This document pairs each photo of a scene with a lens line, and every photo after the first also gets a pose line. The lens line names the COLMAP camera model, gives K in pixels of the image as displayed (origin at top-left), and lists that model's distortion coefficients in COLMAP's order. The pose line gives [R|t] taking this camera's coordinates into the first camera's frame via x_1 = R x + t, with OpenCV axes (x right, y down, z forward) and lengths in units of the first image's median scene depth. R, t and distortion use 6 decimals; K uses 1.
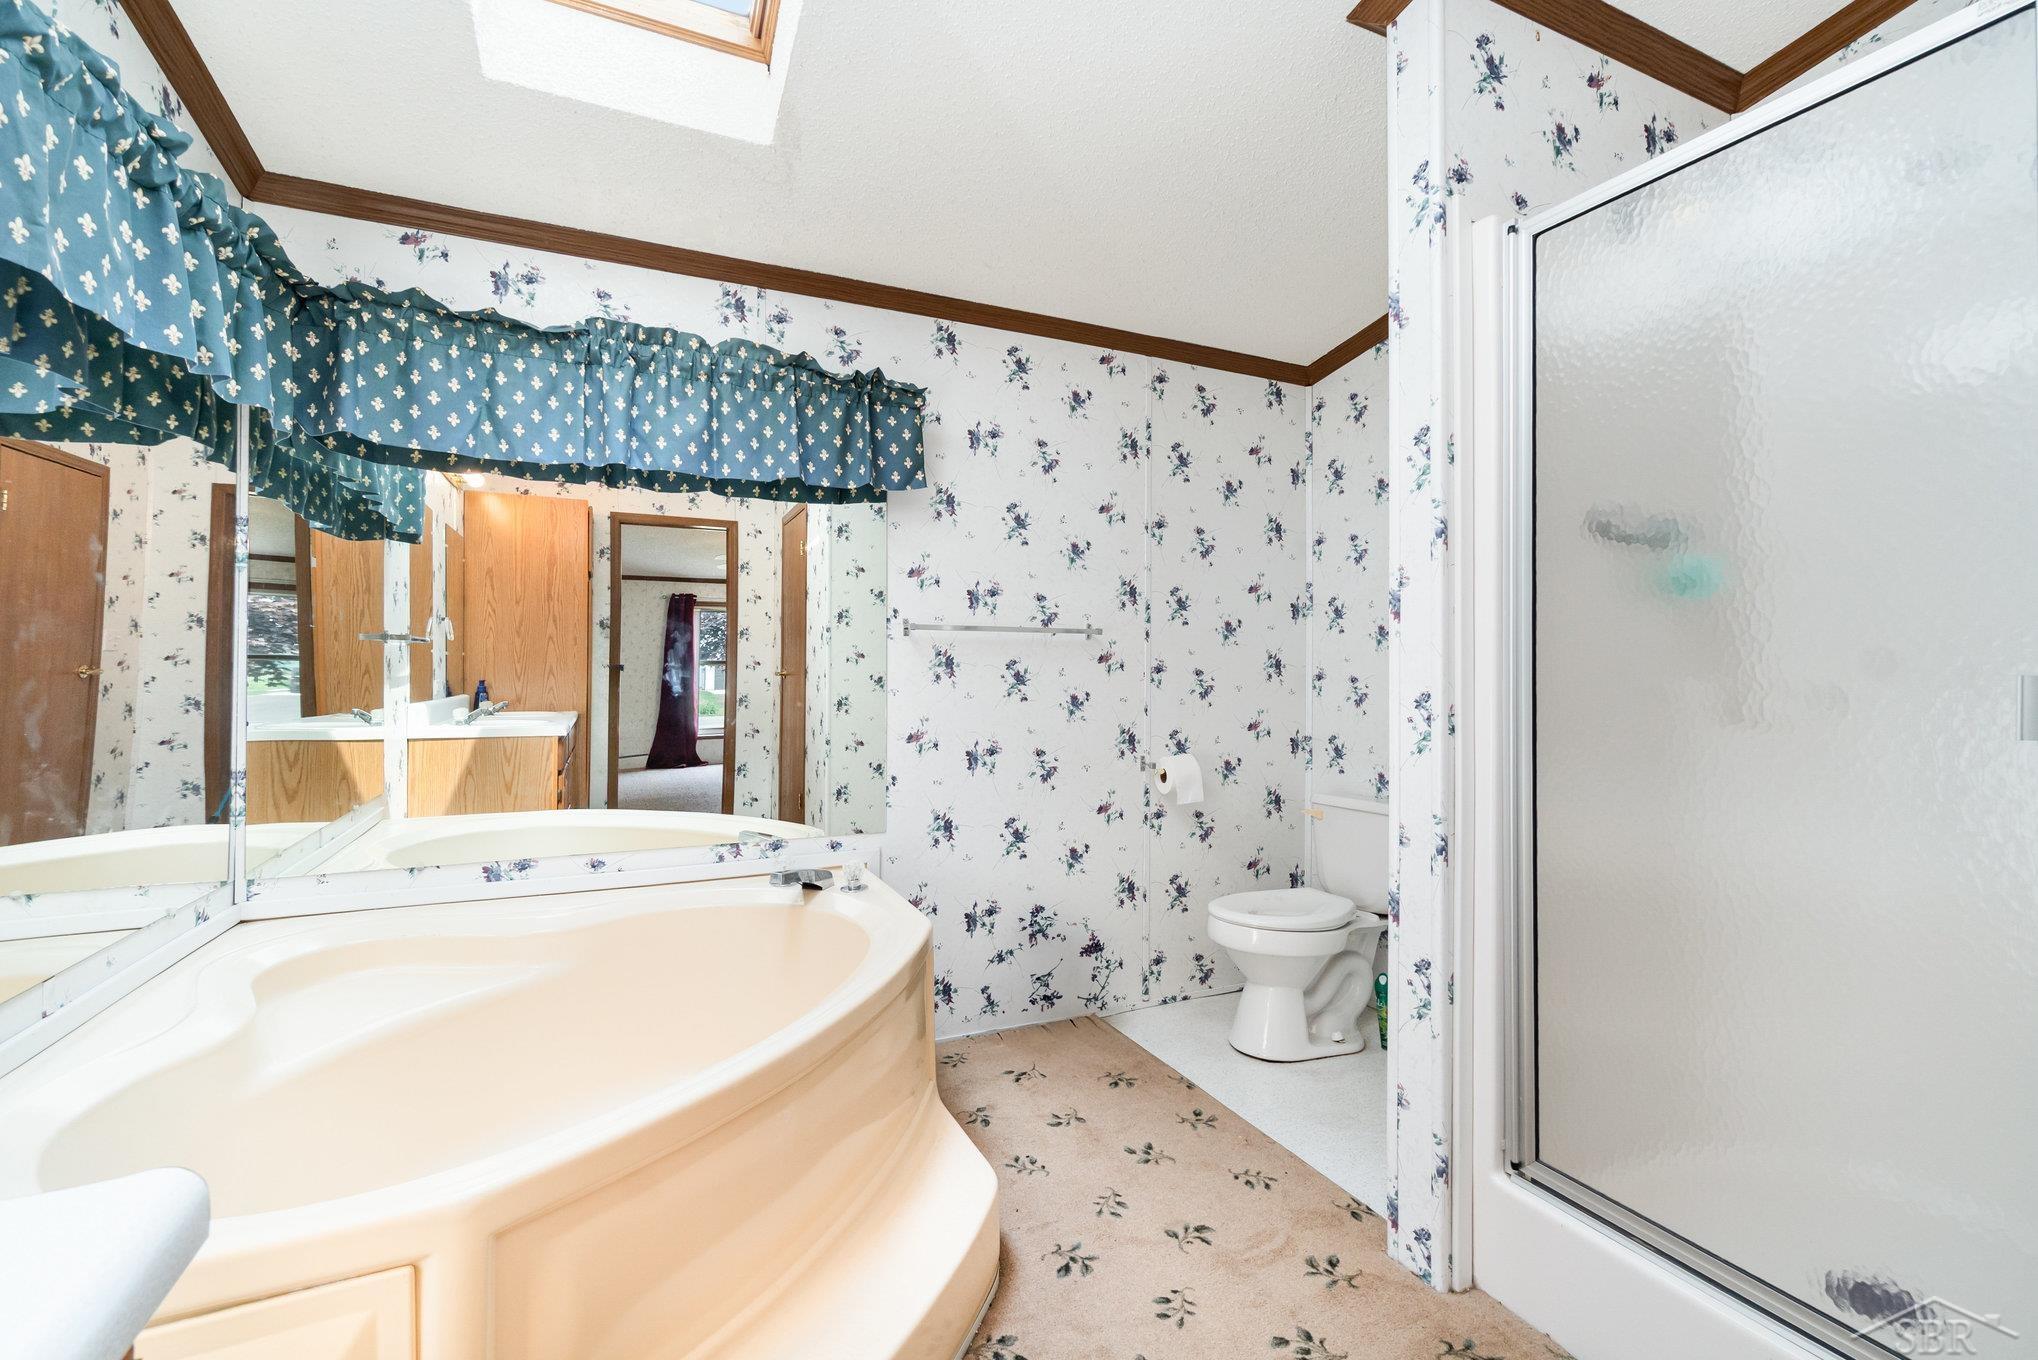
lens RADIAL K [[884.0, 0, 1022.1], [0, 884.0, 666.3], [0, 0, 1]] dist [-0.005001, 0.000280]
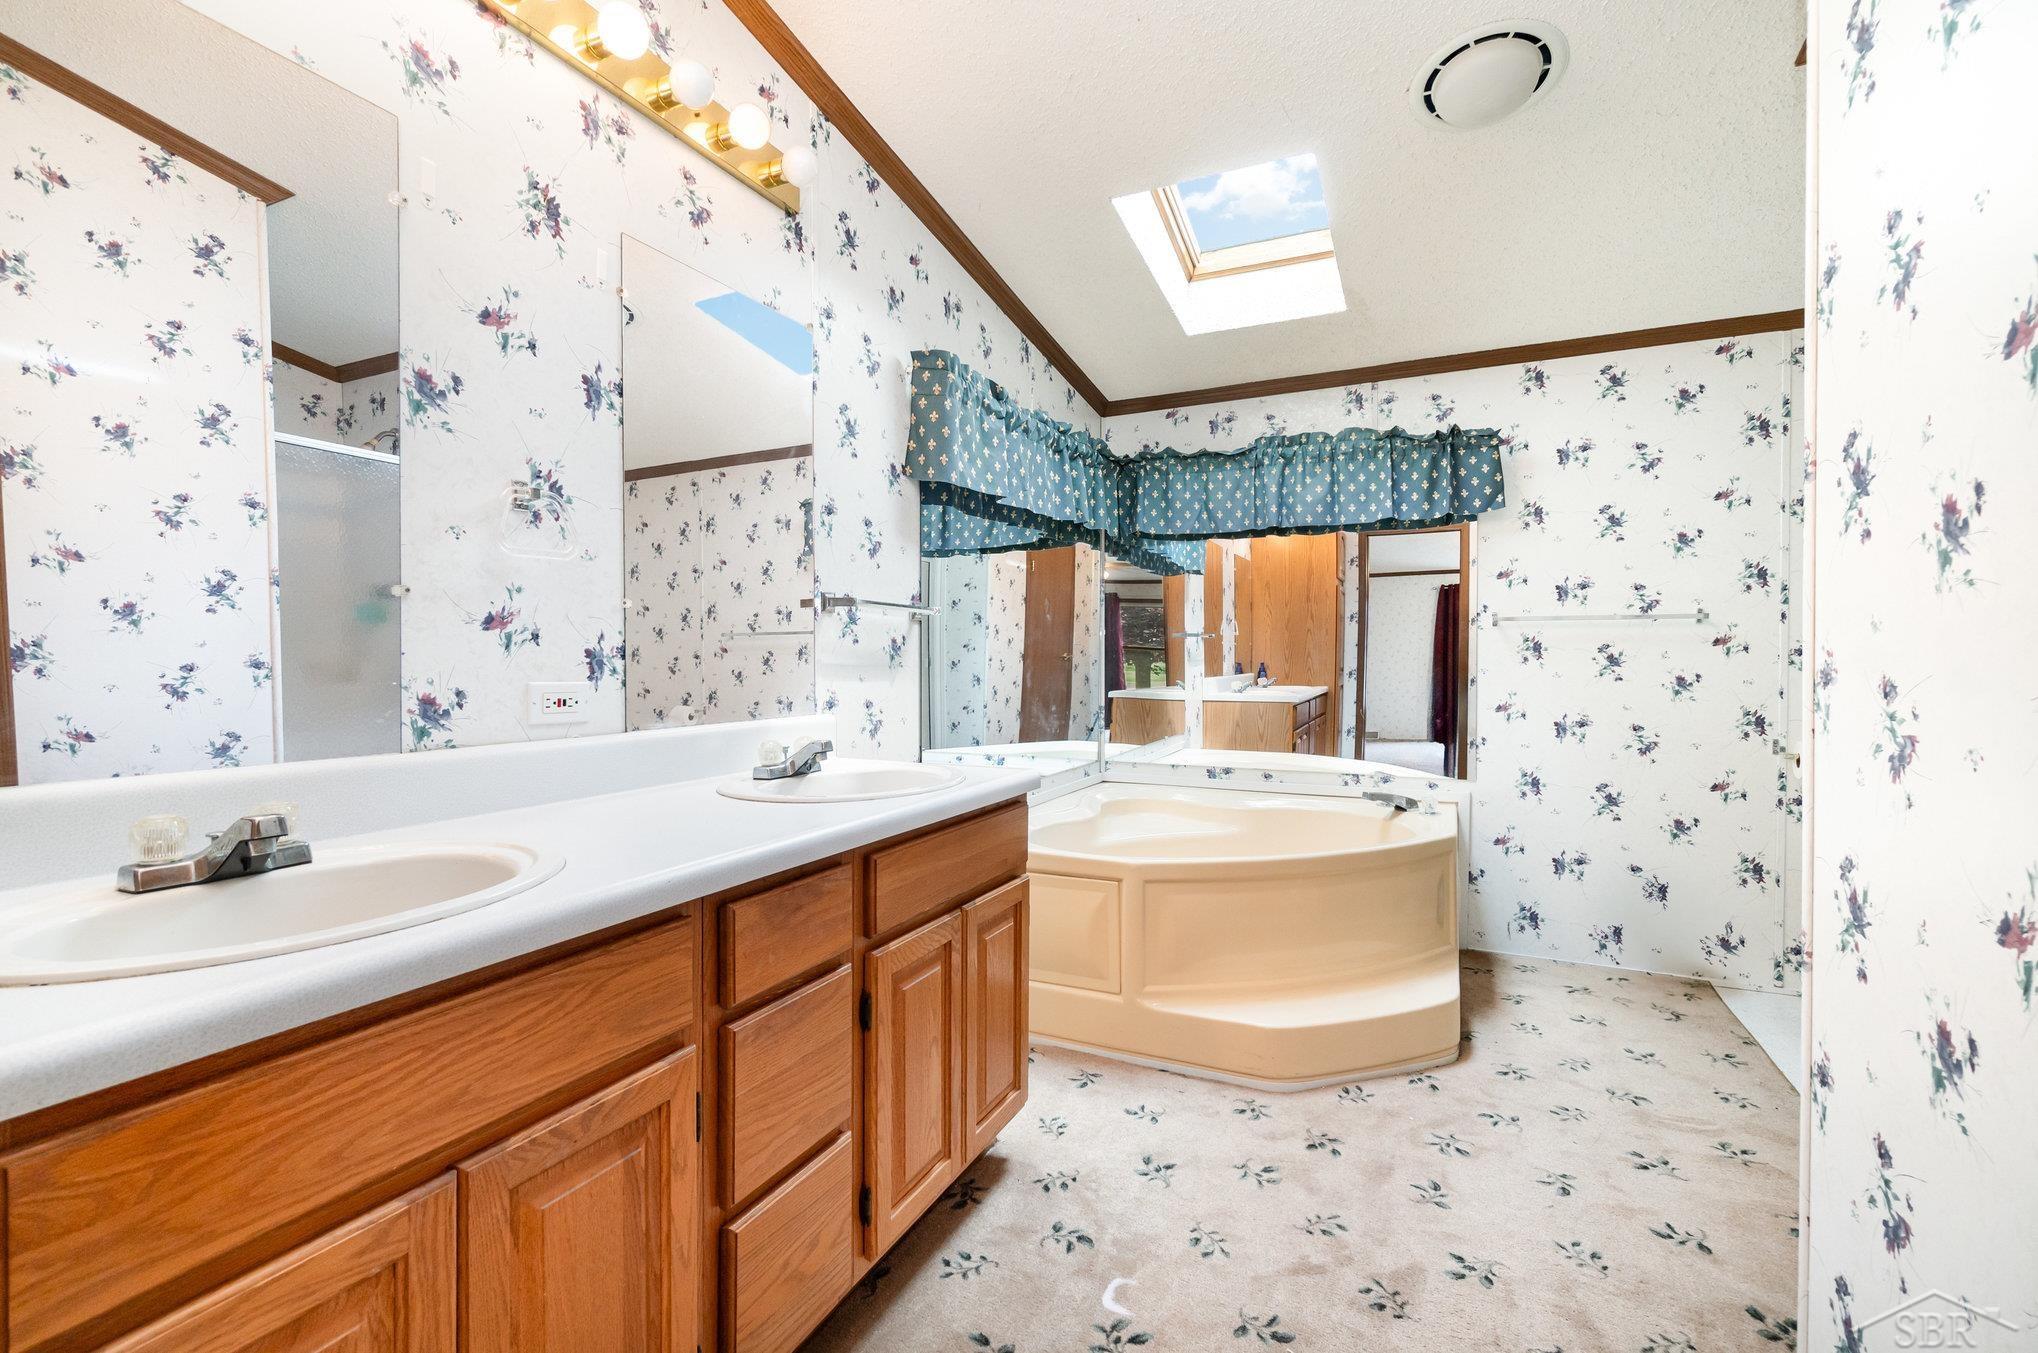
lens RADIAL K [[884.0, 0, 1020.2], [0, 884.0, 670.2], [0, 0, 1]] dist [-0.005001, 0.000280]
pose [[0.636742, 0.009440, -0.771019, 0.451673], [0.008689, 0.999774, 0.019417, -0.002878], [0.771028, -0.019063, 0.636516, -0.350943]]
